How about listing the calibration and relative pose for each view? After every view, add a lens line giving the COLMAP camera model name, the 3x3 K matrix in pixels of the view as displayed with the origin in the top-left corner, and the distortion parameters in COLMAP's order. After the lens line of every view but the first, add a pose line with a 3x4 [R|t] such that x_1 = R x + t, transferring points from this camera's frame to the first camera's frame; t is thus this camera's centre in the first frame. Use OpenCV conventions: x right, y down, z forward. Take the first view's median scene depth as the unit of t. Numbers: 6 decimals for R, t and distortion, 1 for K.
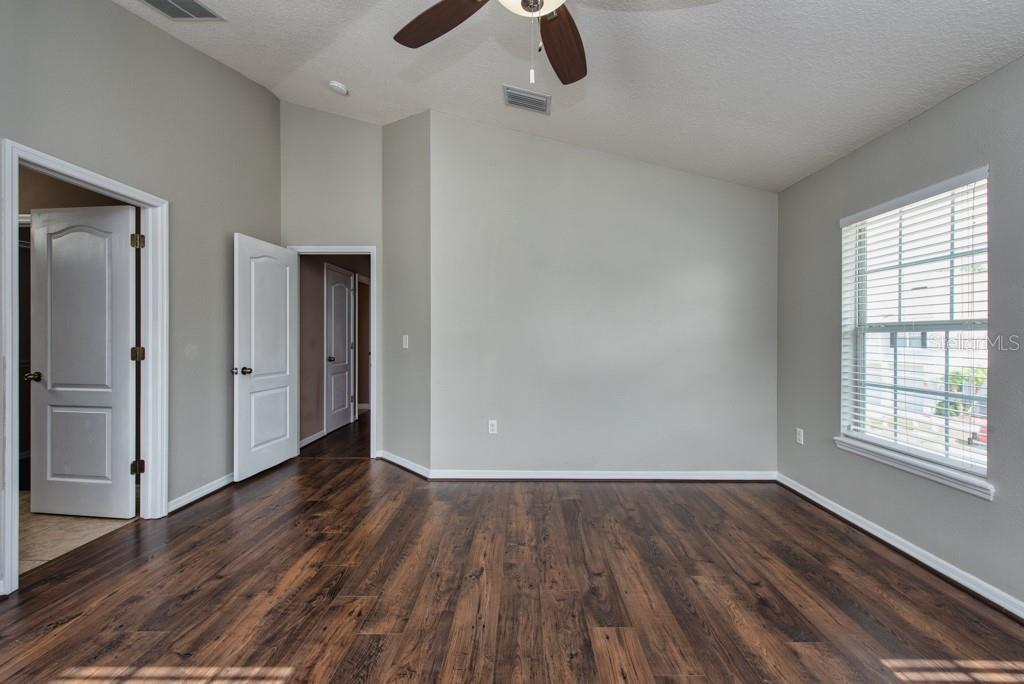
lens RADIAL K [[417.1, 0, 515.4], [0, 417.1, 339.0], [0, 0, 1]] dist [0.029926, -0.010591]
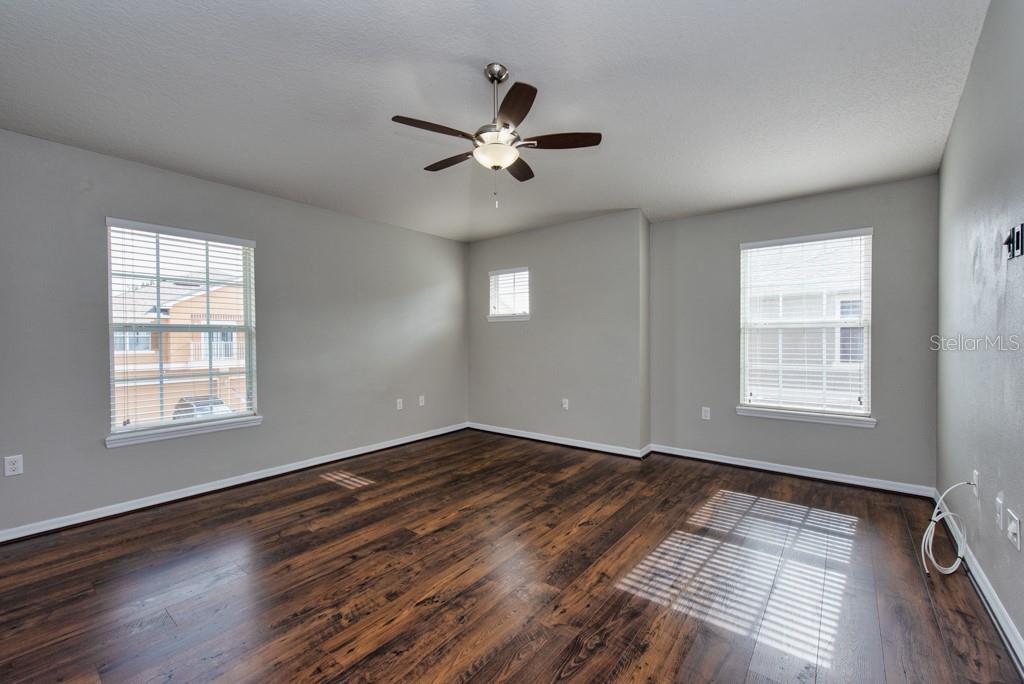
lens RADIAL K [[417.1, 0, 515.4], [0, 417.1, 339.0], [0, 0, 1]] dist [0.029926, -0.010591]
pose [[-0.798196, 0.001130, 0.602397, -0.804490], [0.006262, 0.999960, 0.006420, 0.002981], [-0.602365, 0.008897, -0.798171, 1.662863]]
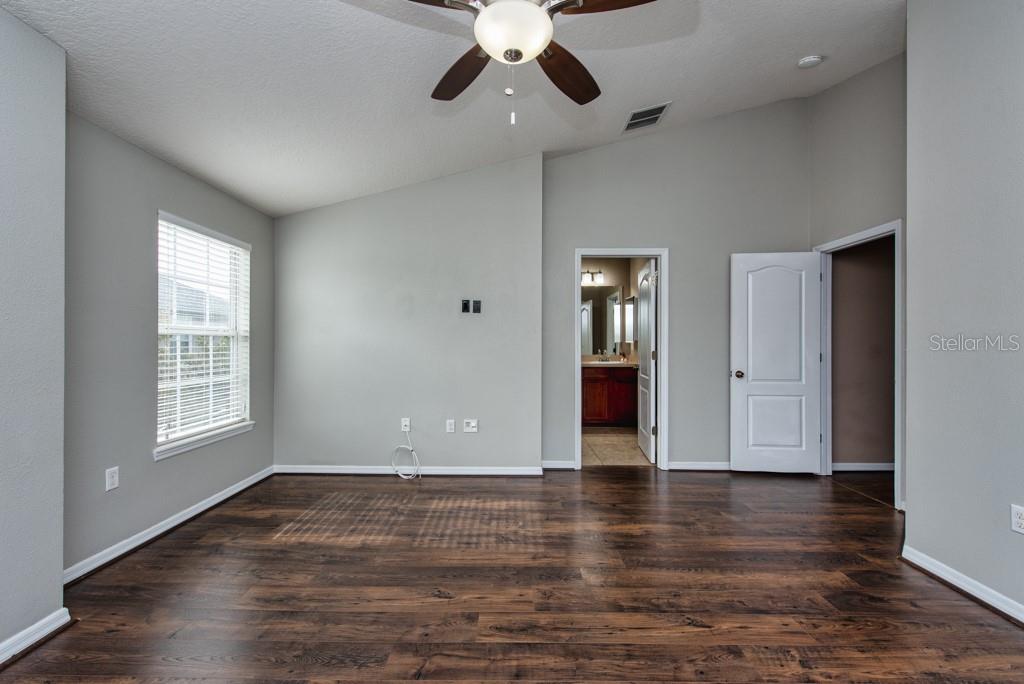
lens RADIAL K [[417.1, 0, 515.4], [0, 417.1, 339.0], [0, 0, 1]] dist [0.029926, -0.010591]
pose [[0.014087, -0.017245, -0.999752, 0.791374], [-0.006182, 0.999831, -0.017334, 0.008560], [0.999882, 0.006425, 0.013978, 0.651038]]
